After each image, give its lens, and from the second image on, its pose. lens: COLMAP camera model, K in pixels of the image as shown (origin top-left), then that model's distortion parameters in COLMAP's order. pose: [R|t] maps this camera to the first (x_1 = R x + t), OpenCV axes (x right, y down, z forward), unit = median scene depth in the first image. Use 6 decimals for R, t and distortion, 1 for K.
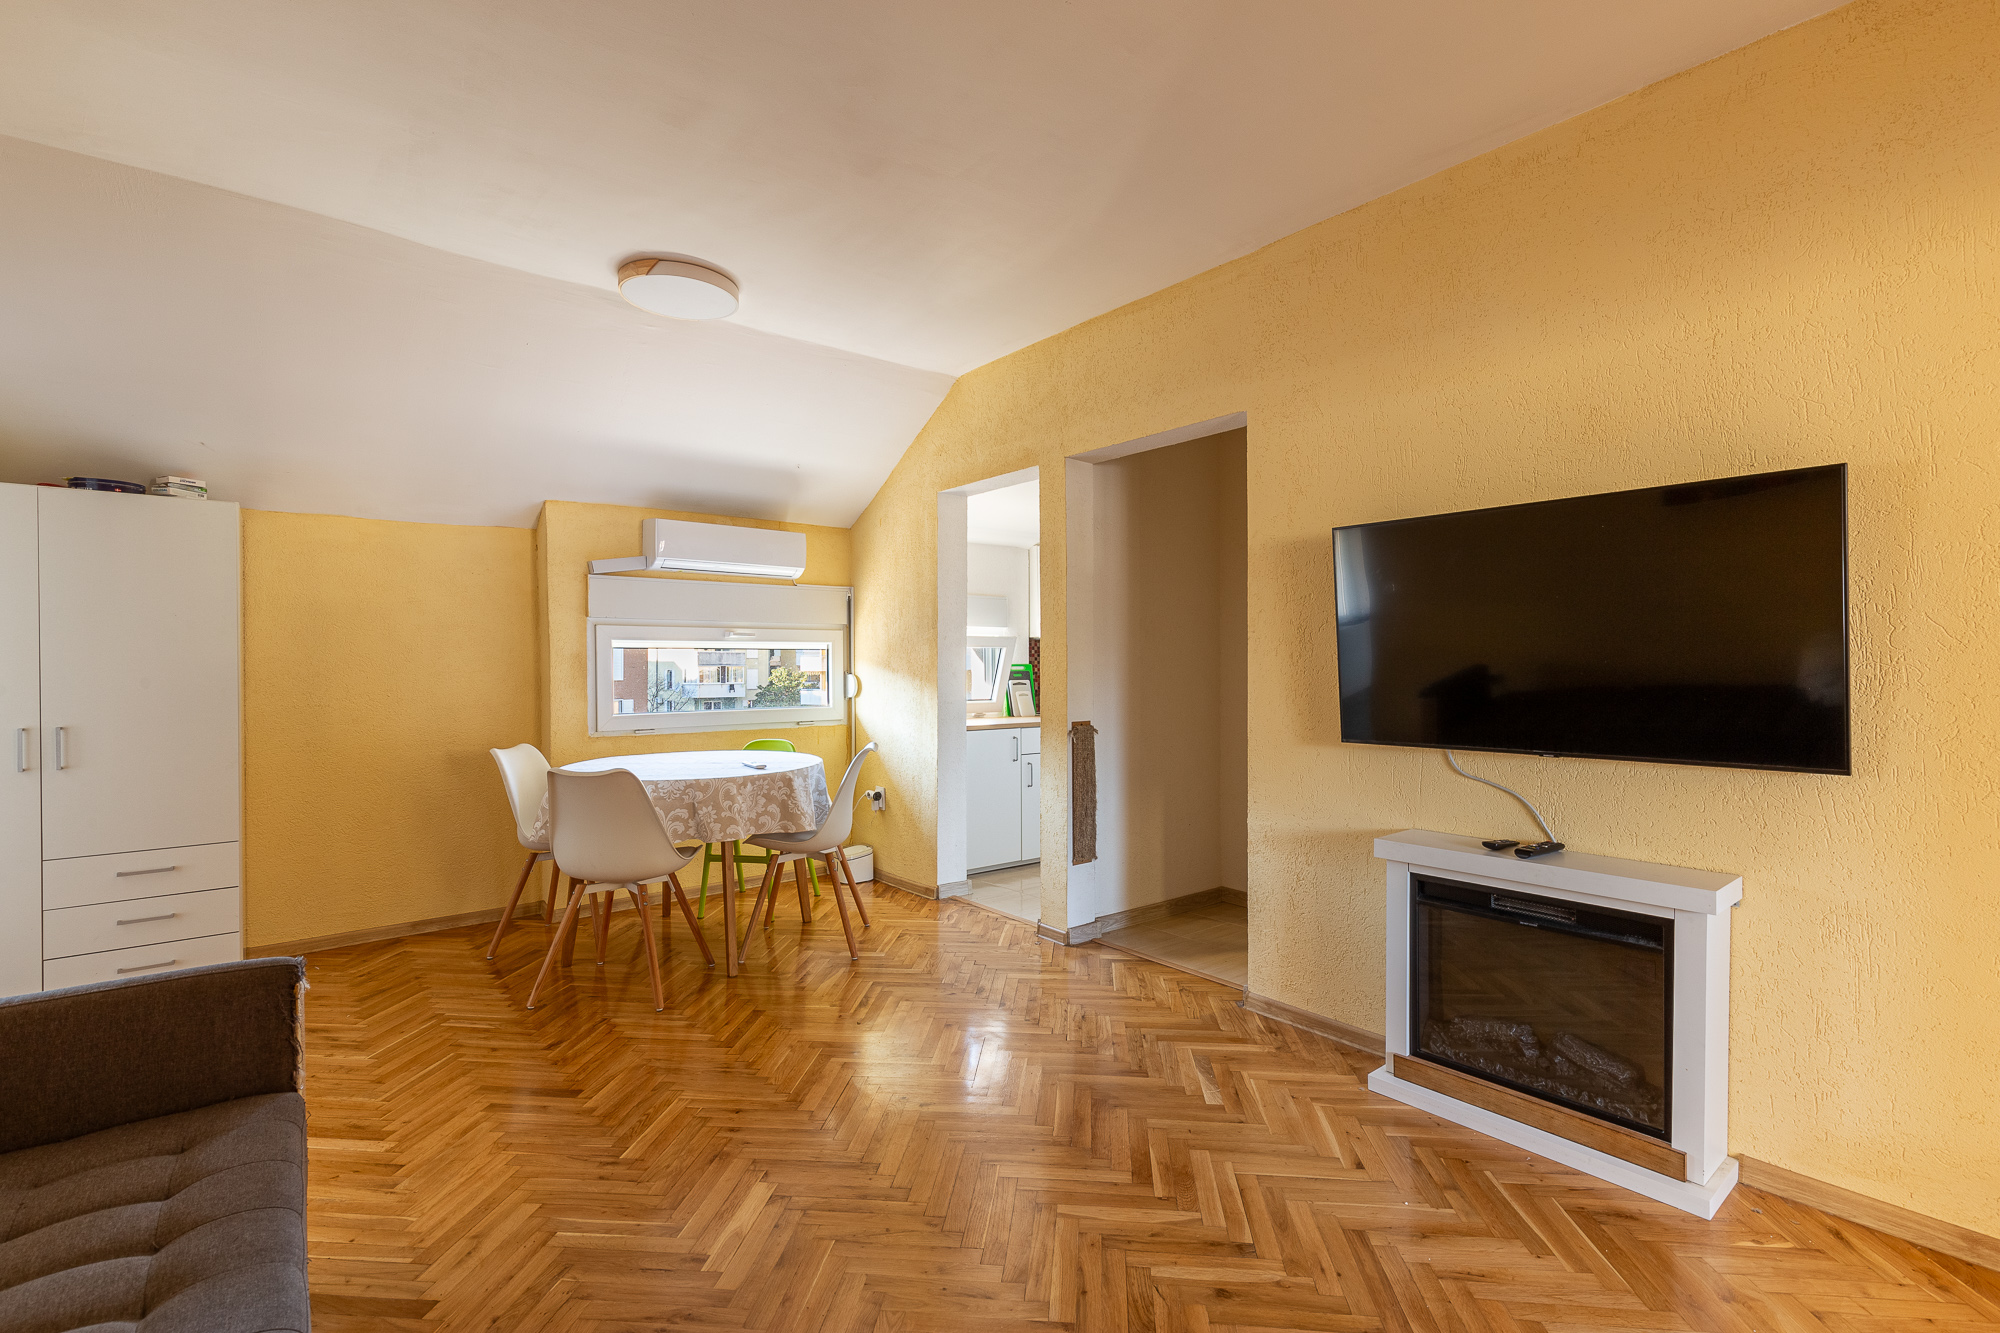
lens RADIAL K [[898.2, 0, 1012.5], [0, 898.2, 667.5], [0, 0, 1]] dist [0.008780, -0.000546]
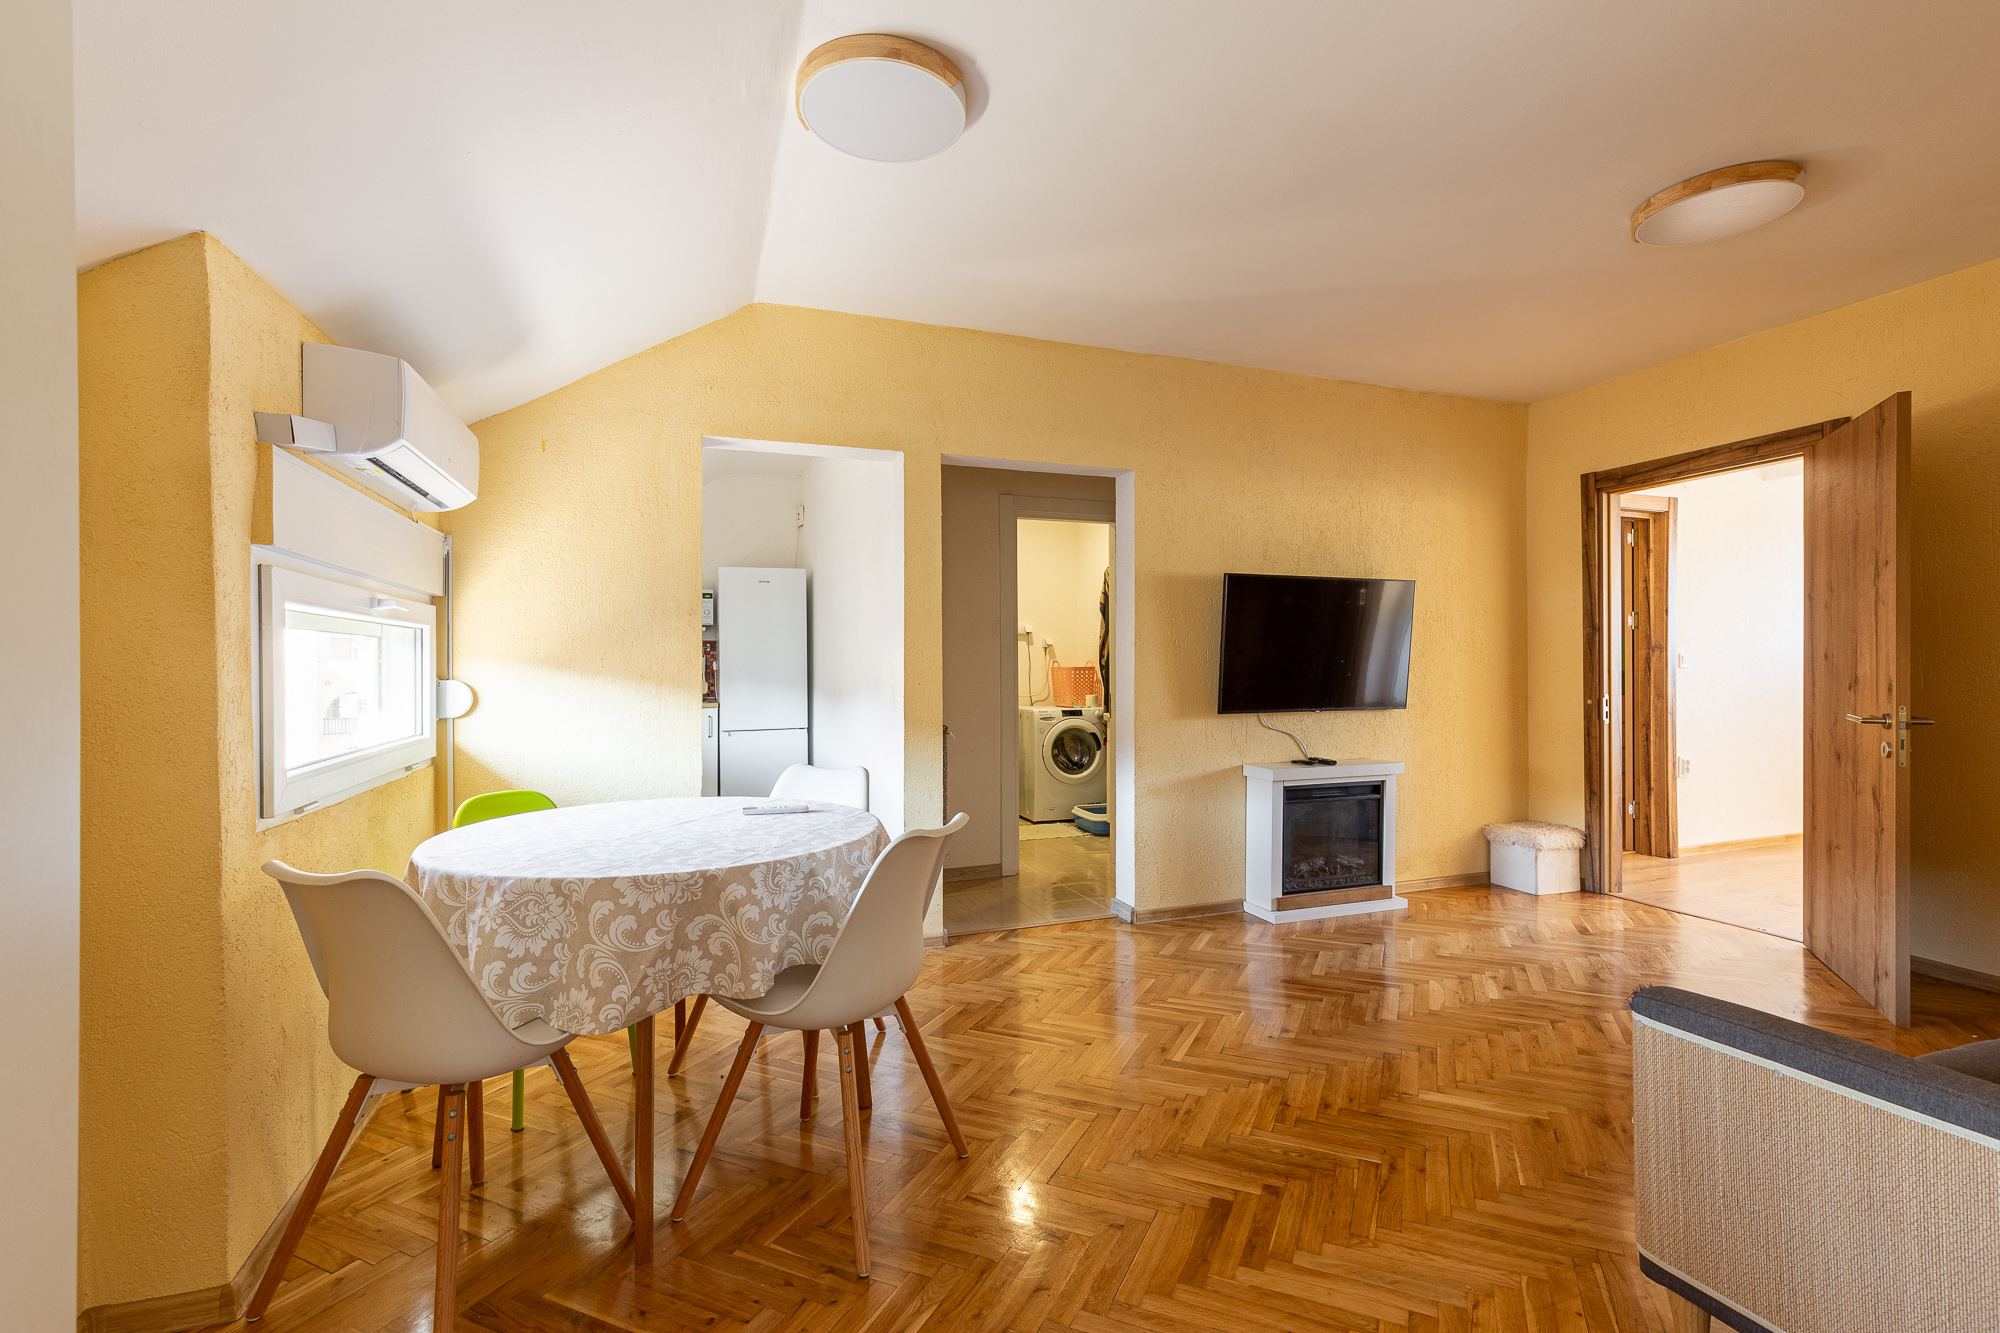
lens RADIAL K [[898.2, 0, 1012.5], [0, 898.2, 667.5], [0, 0, 1]] dist [0.008780, -0.000546]
pose [[0.330605, 0.000543, 0.943769, -0.782058], [0.006253, 0.999977, -0.002766, 0.004402], [-0.943748, 0.006816, 0.330594, 0.552137]]
